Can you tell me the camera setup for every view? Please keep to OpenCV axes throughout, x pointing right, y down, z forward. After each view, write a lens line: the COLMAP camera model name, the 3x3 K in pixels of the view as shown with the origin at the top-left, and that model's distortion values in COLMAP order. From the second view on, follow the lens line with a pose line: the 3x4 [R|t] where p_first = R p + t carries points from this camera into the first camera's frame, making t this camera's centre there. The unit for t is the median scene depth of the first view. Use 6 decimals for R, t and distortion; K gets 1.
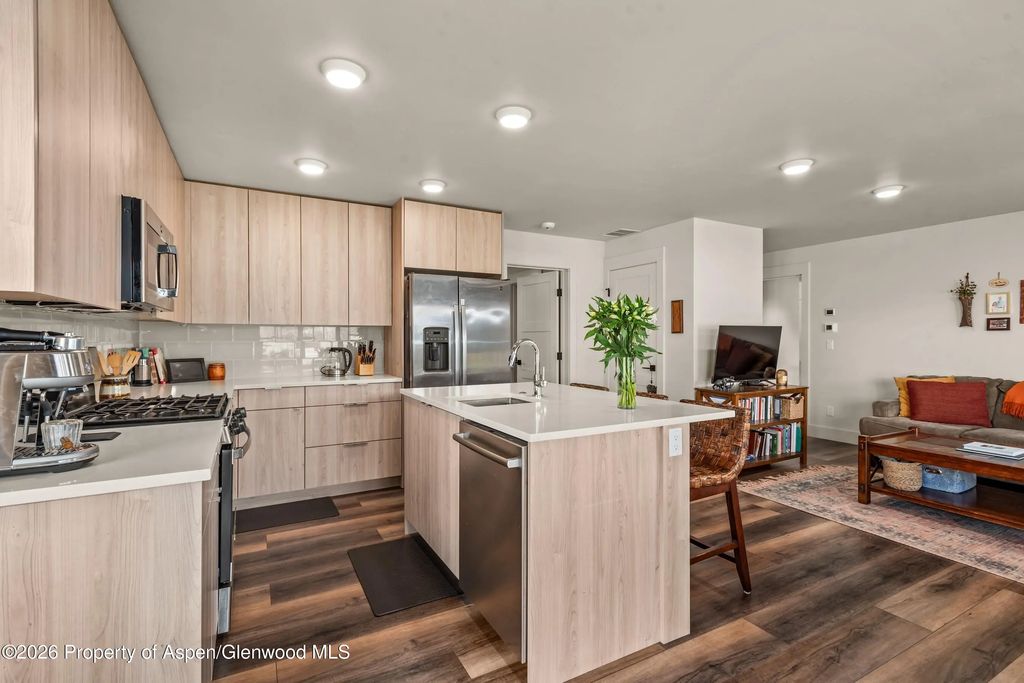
lens RADIAL K [[471.6, 0, 508.1], [0, 471.6, 341.3], [0, 0, 1]] dist [0.011195, -0.000144]
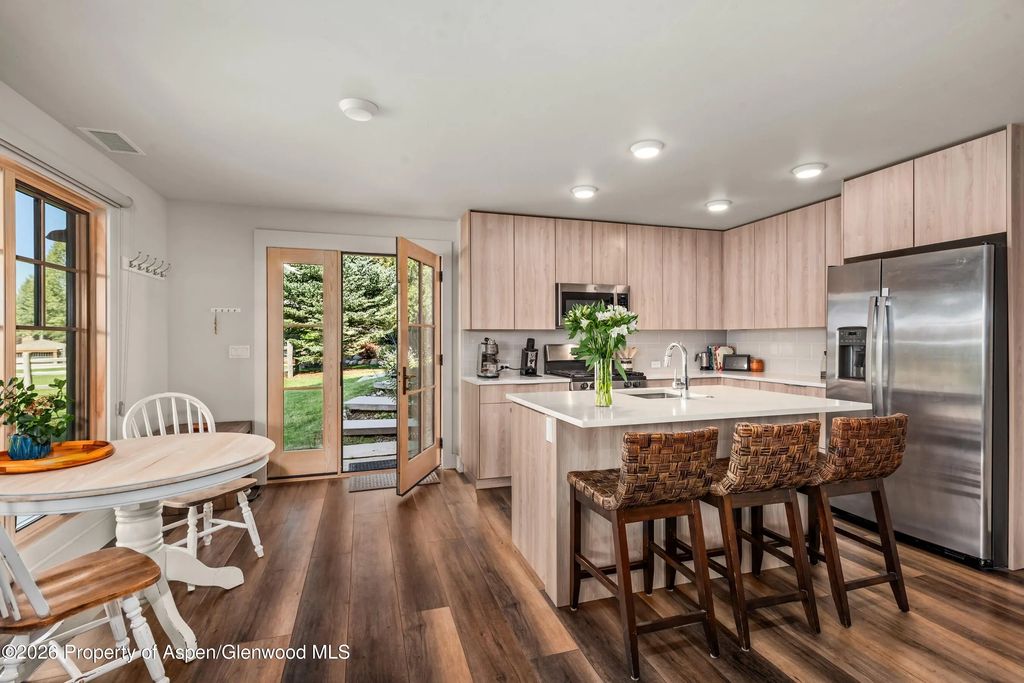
lens RADIAL K [[471.6, 0, 511.3], [0, 471.6, 340.2], [0, 0, 1]] dist [0.011195, -0.000144]
pose [[-0.177884, 0.001909, -0.984050, 0.699879], [-0.001885, 0.999996, 0.002280, -0.006409], [0.984050, 0.002260, -0.177880, 0.511252]]
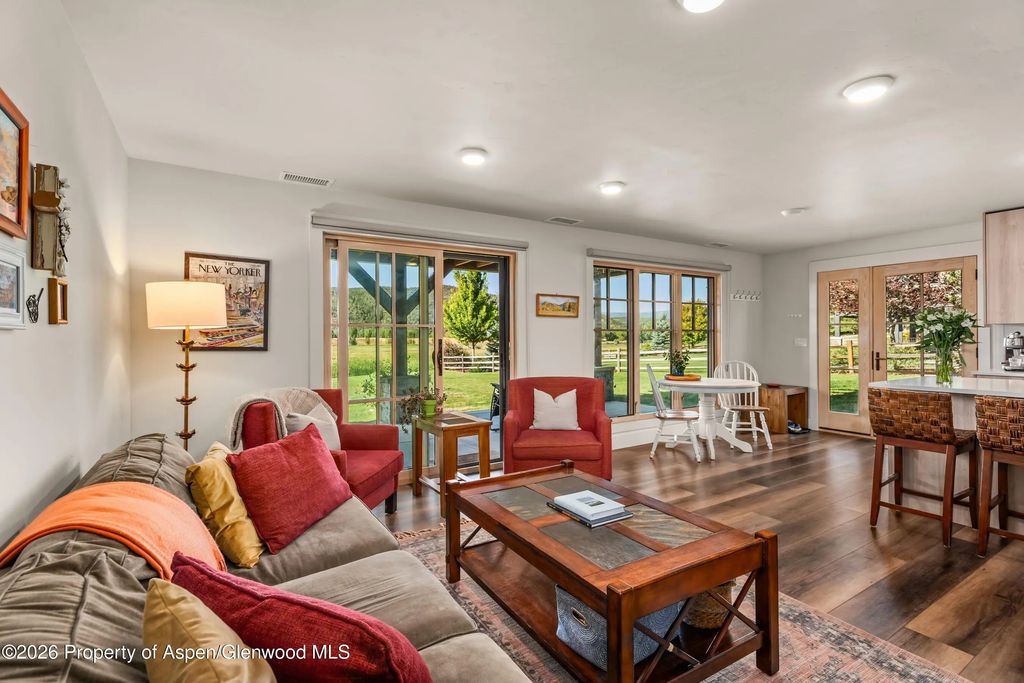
lens RADIAL K [[471.6, 0, 513.6], [0, 471.6, 336.6], [0, 0, 1]] dist [0.011195, -0.000144]
pose [[-0.997180, 0.006232, -0.074784, 0.877534], [0.005995, 0.999976, 0.003391, -0.008734], [0.074804, 0.002933, -0.997194, 1.232332]]
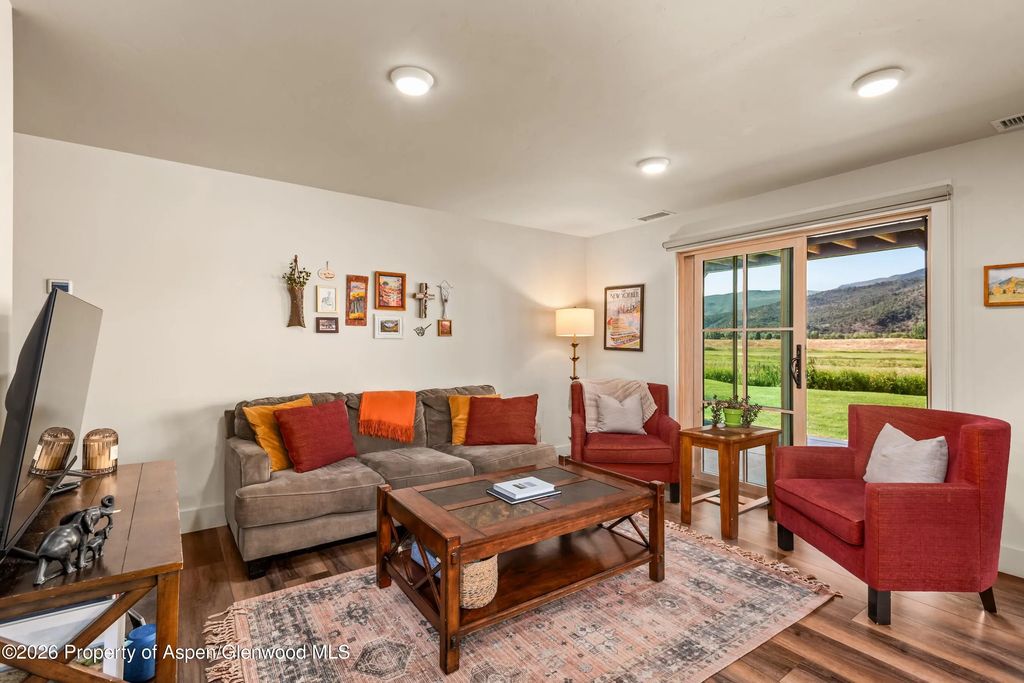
lens RADIAL K [[471.6, 0, 510.6], [0, 471.6, 341.5], [0, 0, 1]] dist [0.011195, -0.000144]
pose [[-0.135589, 0.000652, 0.990765, 0.198689], [0.002626, 0.999997, -0.000299, -0.007591], [-0.990762, 0.002561, -0.135590, 0.839411]]
